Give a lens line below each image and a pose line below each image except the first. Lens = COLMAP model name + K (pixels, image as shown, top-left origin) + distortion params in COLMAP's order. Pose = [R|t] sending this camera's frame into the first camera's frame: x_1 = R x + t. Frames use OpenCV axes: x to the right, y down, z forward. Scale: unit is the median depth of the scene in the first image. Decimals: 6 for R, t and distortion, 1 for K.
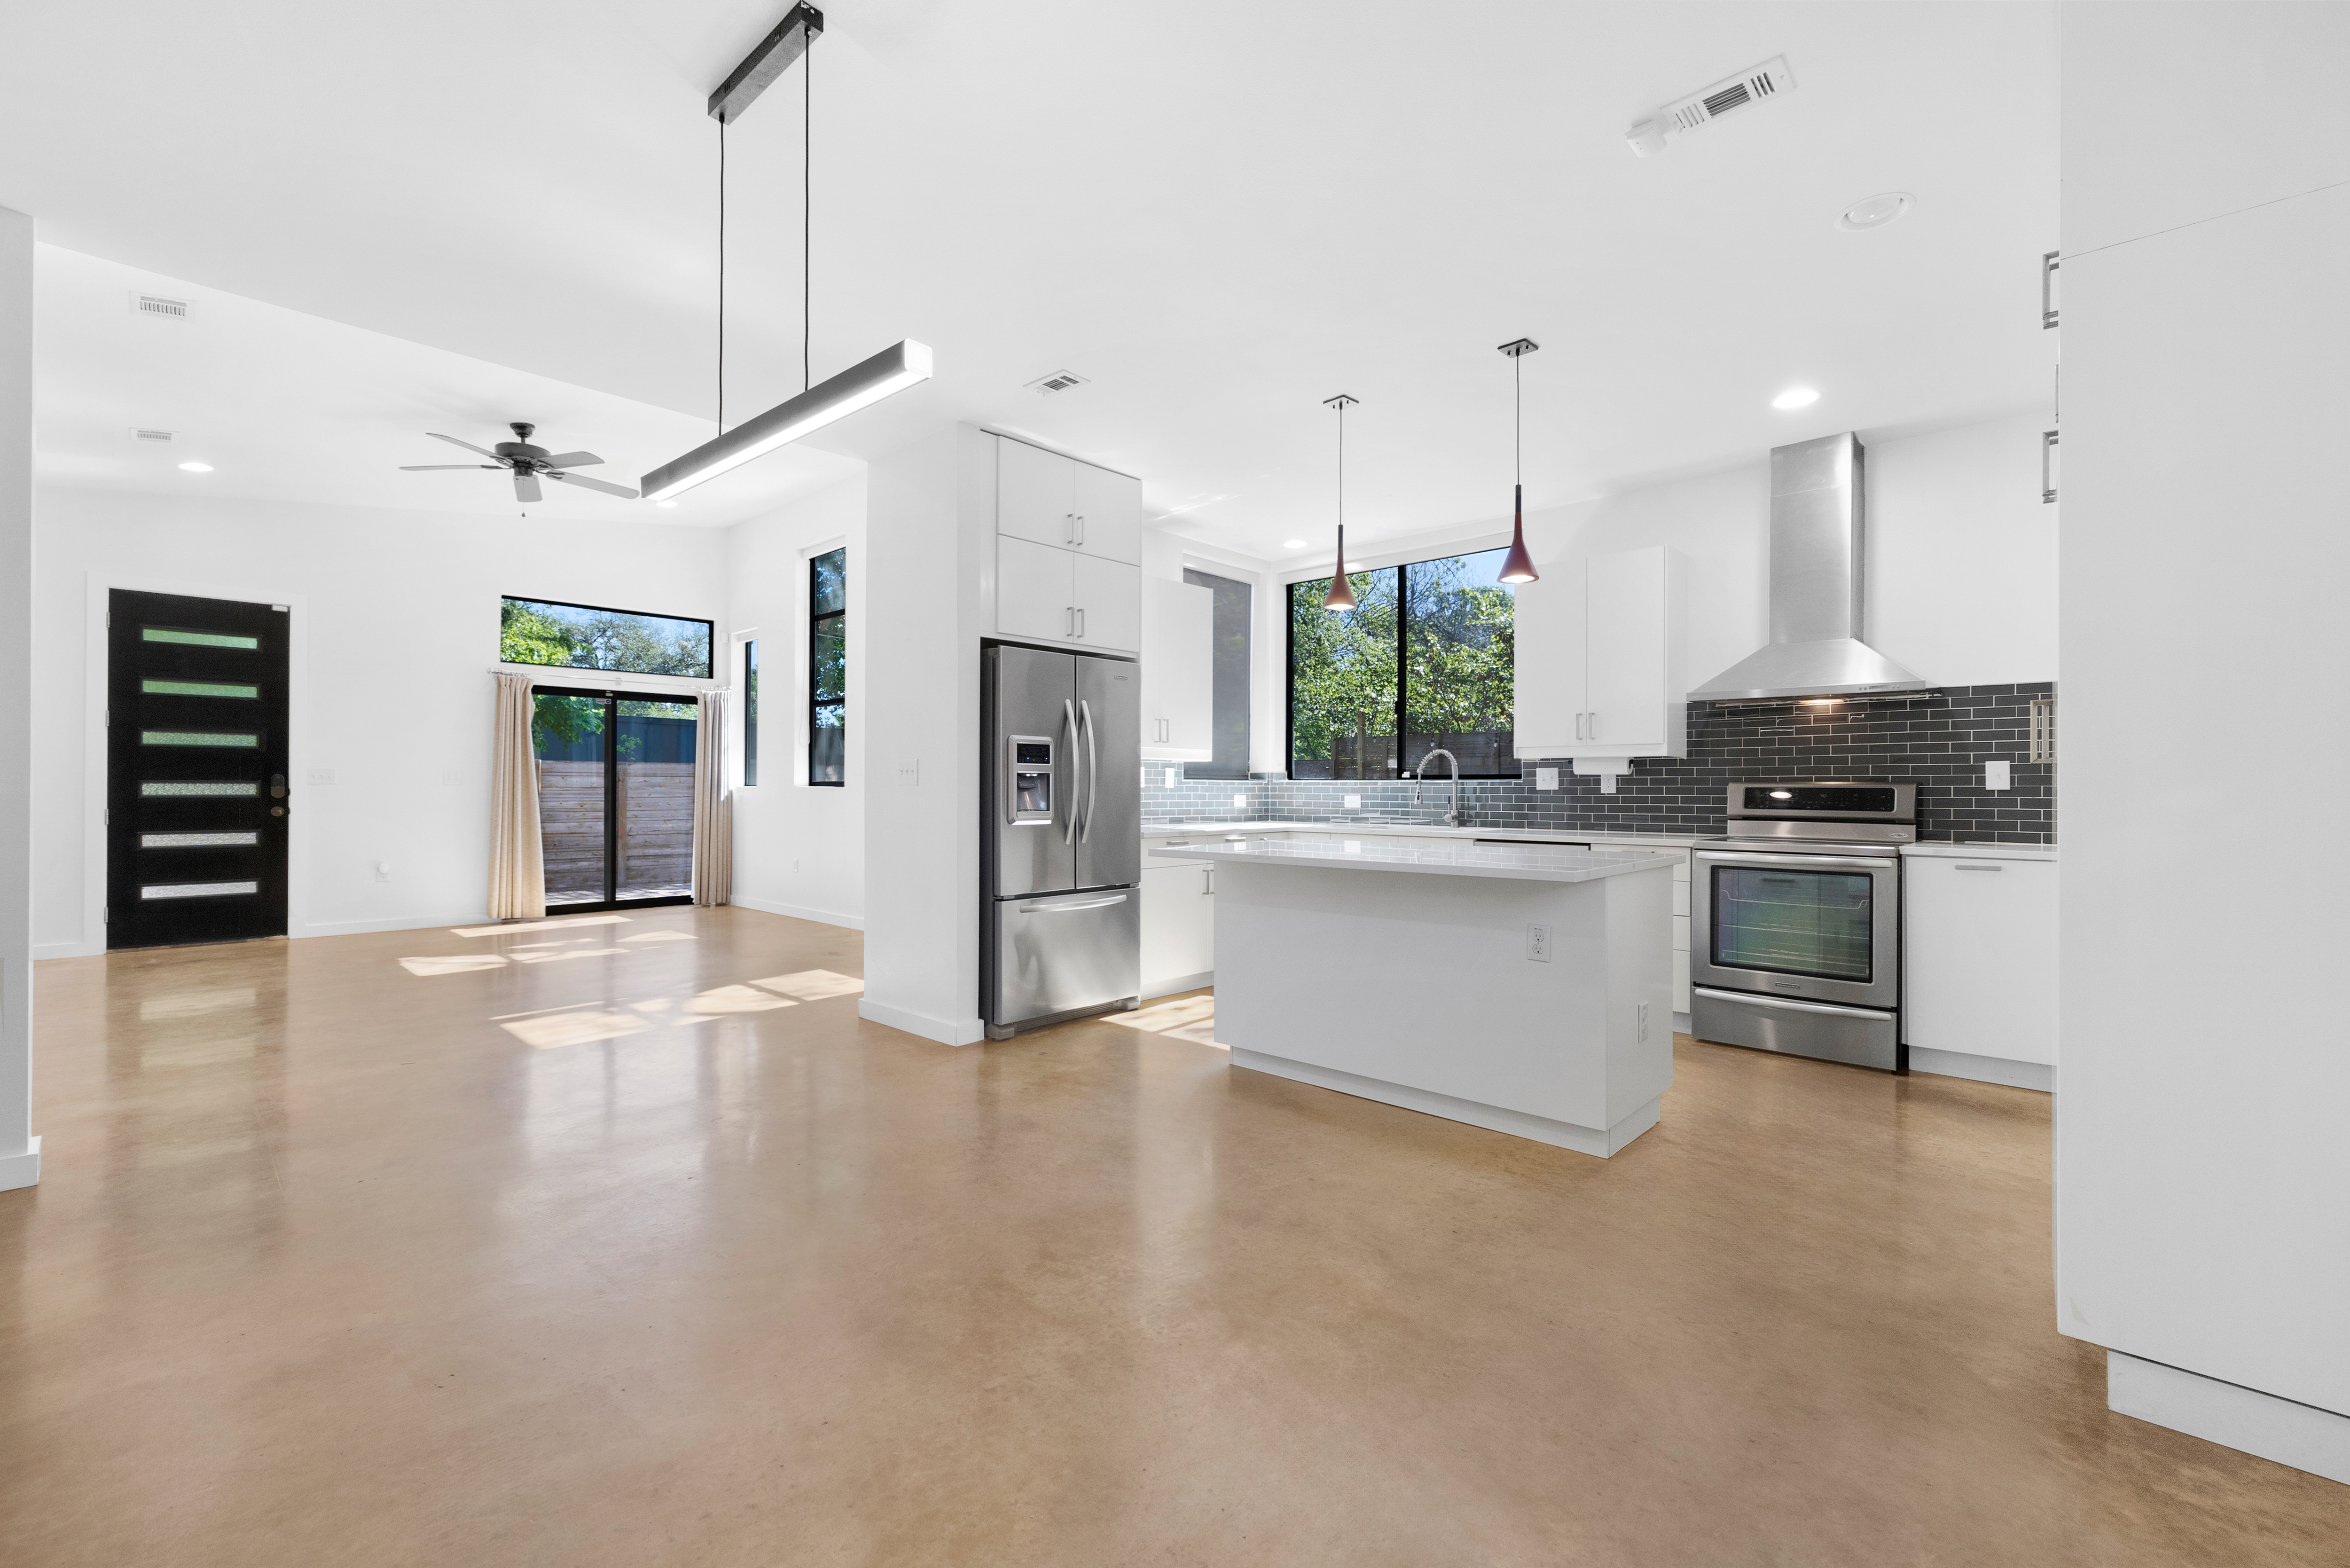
lens RADIAL K [[982.4, 0, 1175.0], [0, 982.4, 784.0], [0, 0, 1]] dist [0.000158, -0.000187]
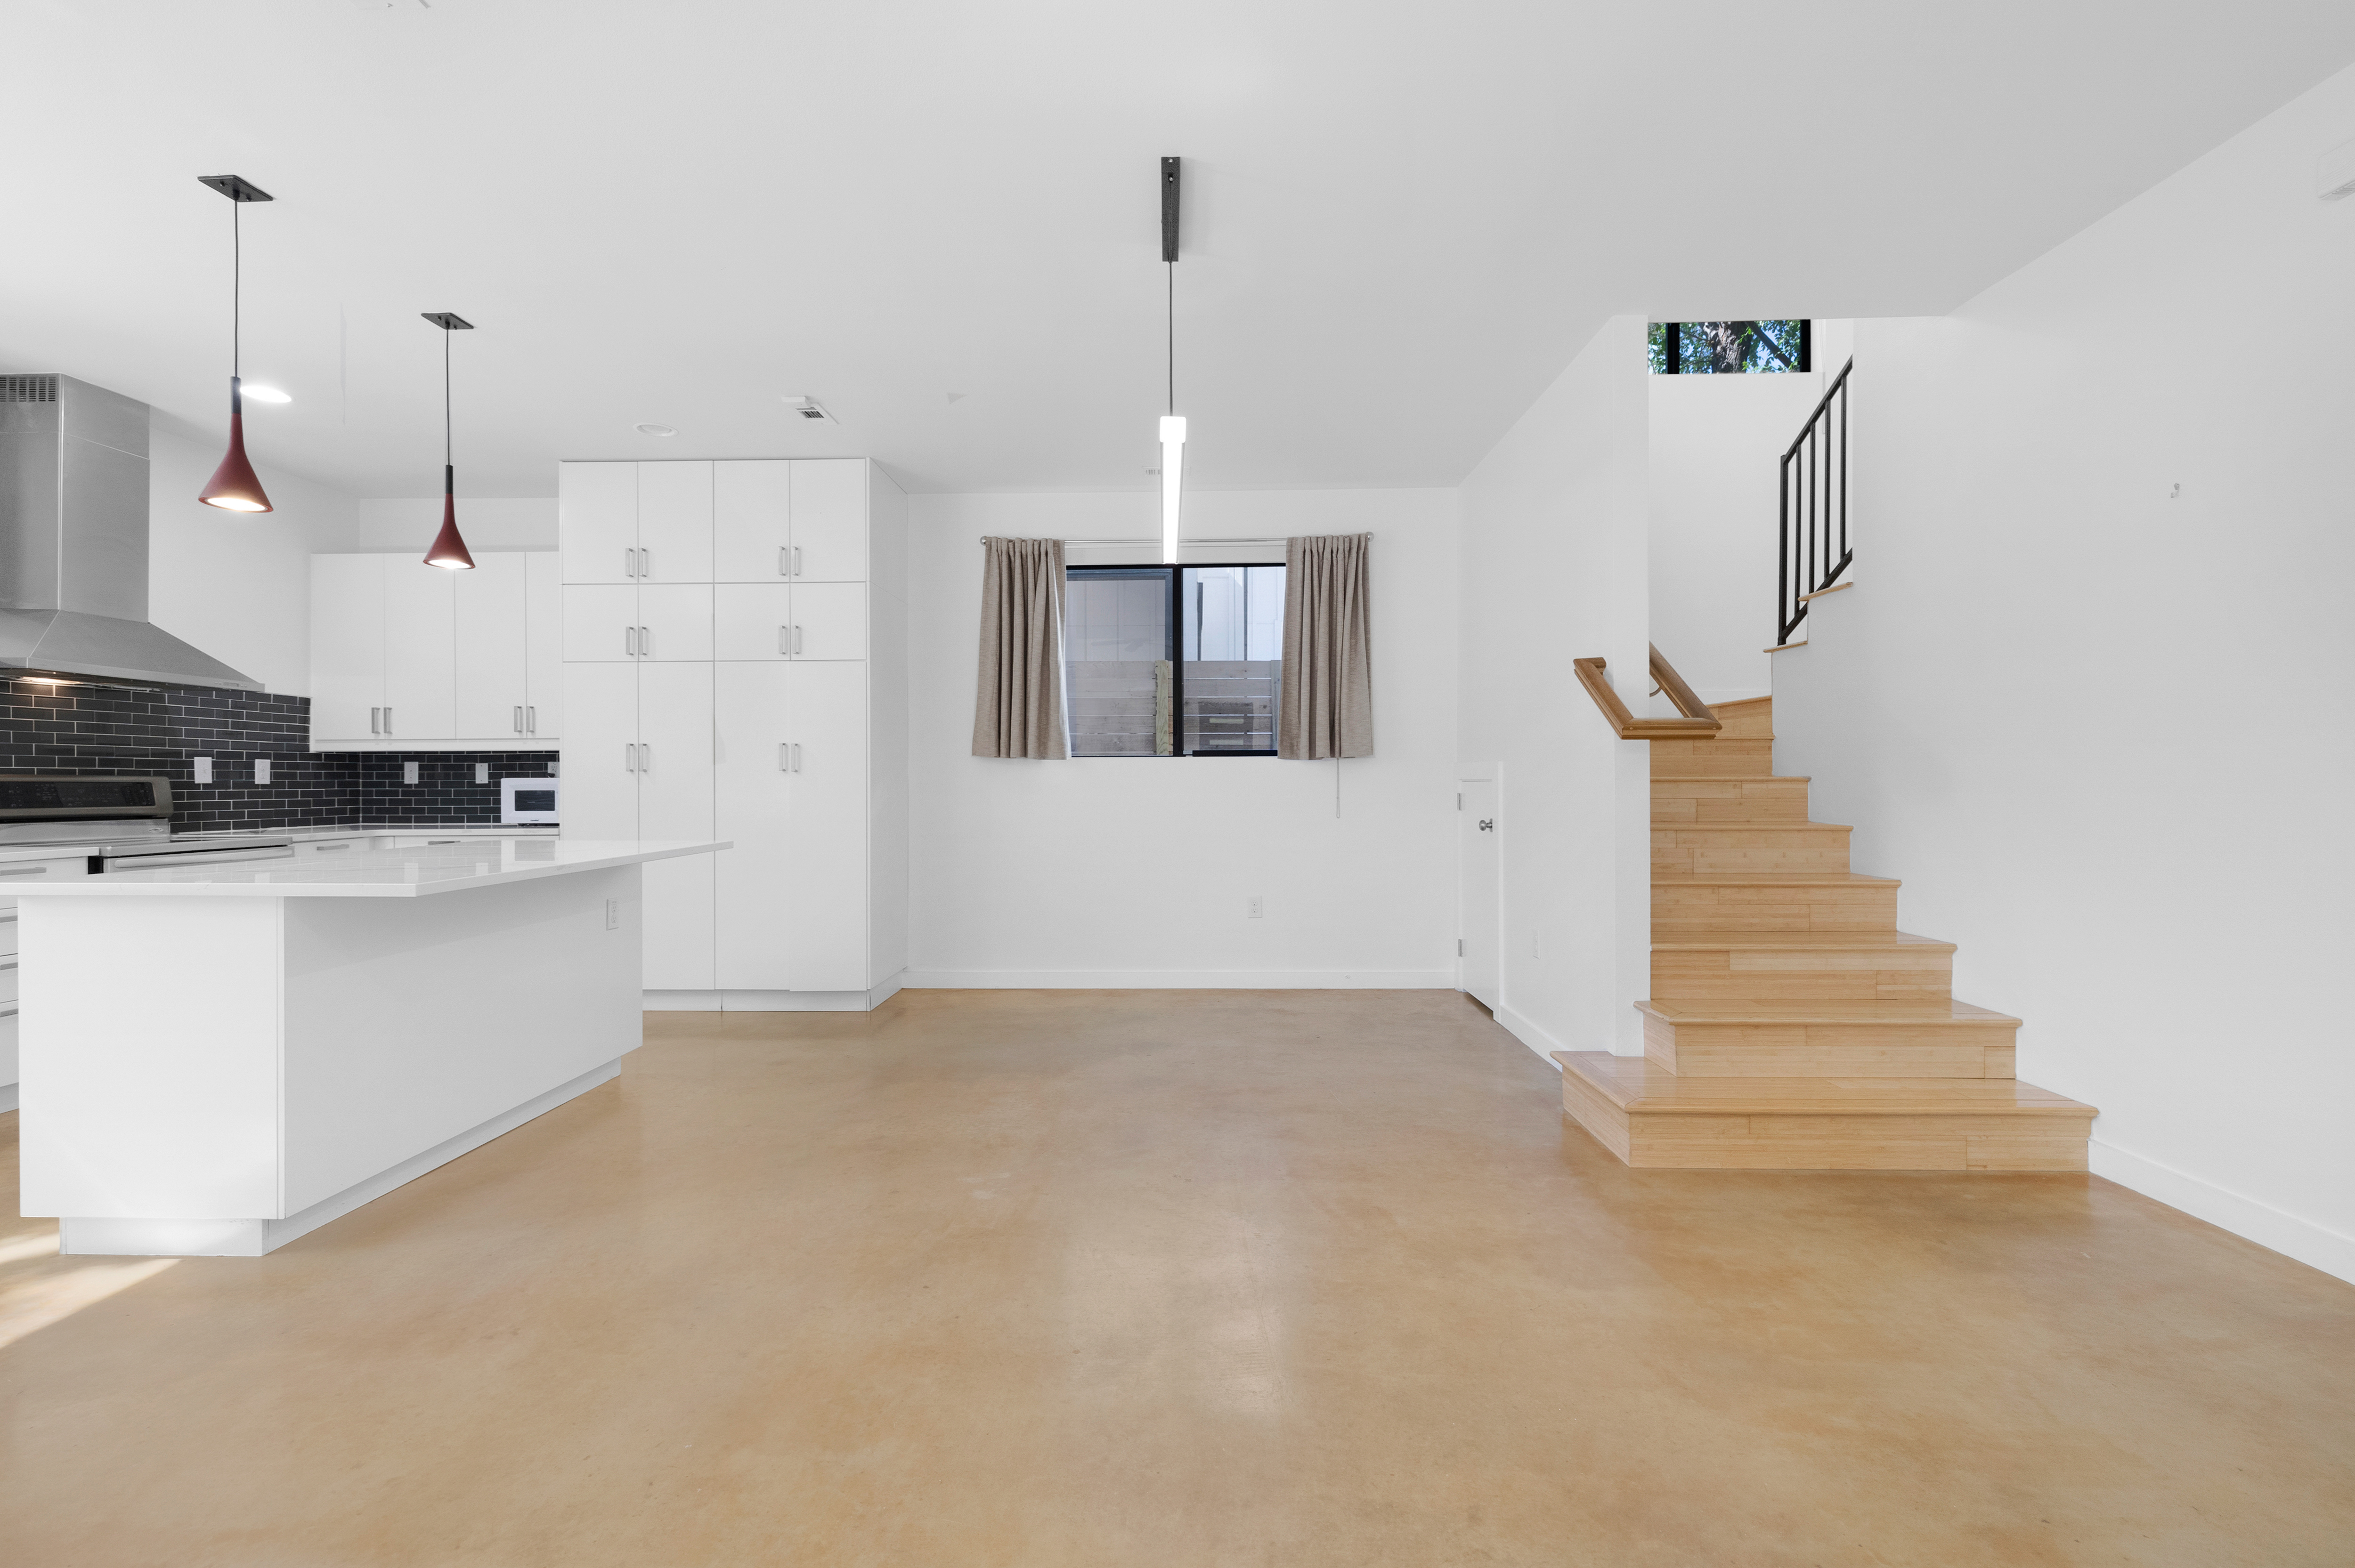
lens RADIAL K [[992.8, 0, 1165.1], [0, 992.8, 779.2], [0, 0, 1]] dist [-0.000798, 0.000056]
pose [[-0.657723, 0.002887, 0.753254, -0.636115], [0.000644, 0.999994, -0.003270, 0.004921], [-0.753260, -0.001665, -0.657721, 0.844822]]
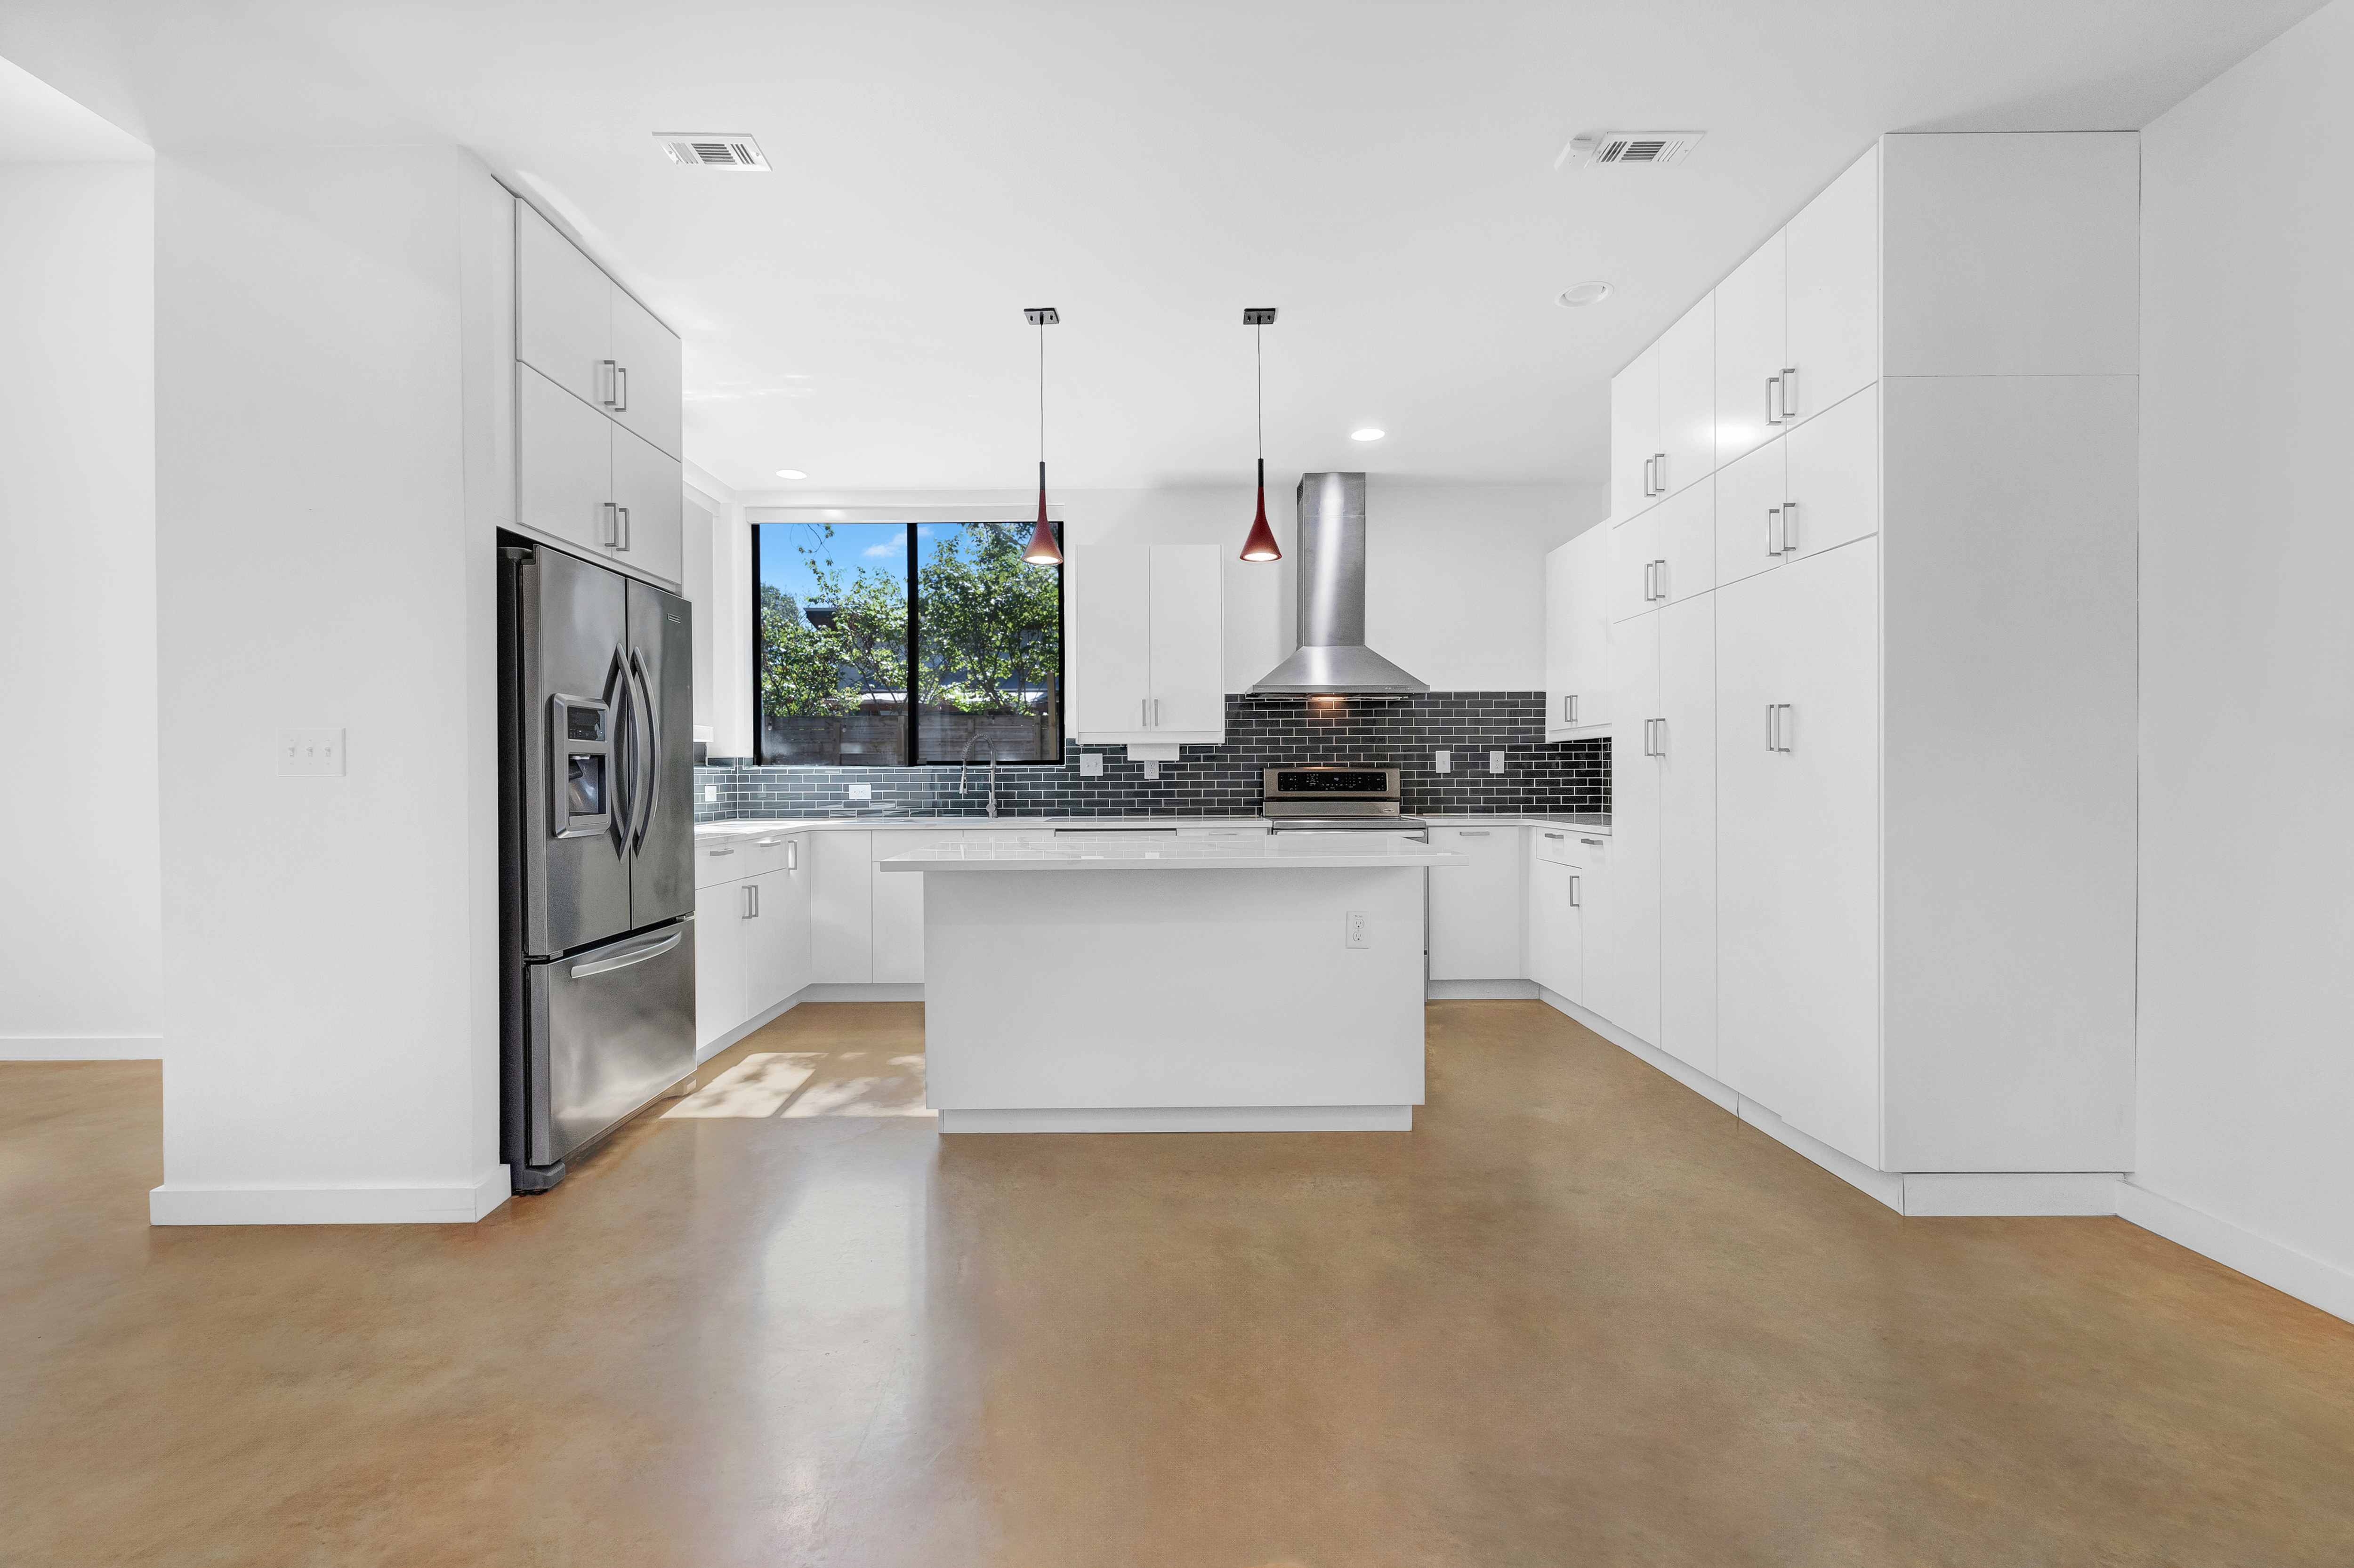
lens RADIAL K [[992.4, 0, 1164.6], [0, 992.4, 779.2], [0, 0, 1]] dist [-0.000798, 0.000056]
pose [[0.736165, -0.009533, 0.676735, -0.289086], [0.004533, 0.999948, 0.009154, 0.000685], [-0.676787, -0.003672, 0.736170, 0.263831]]
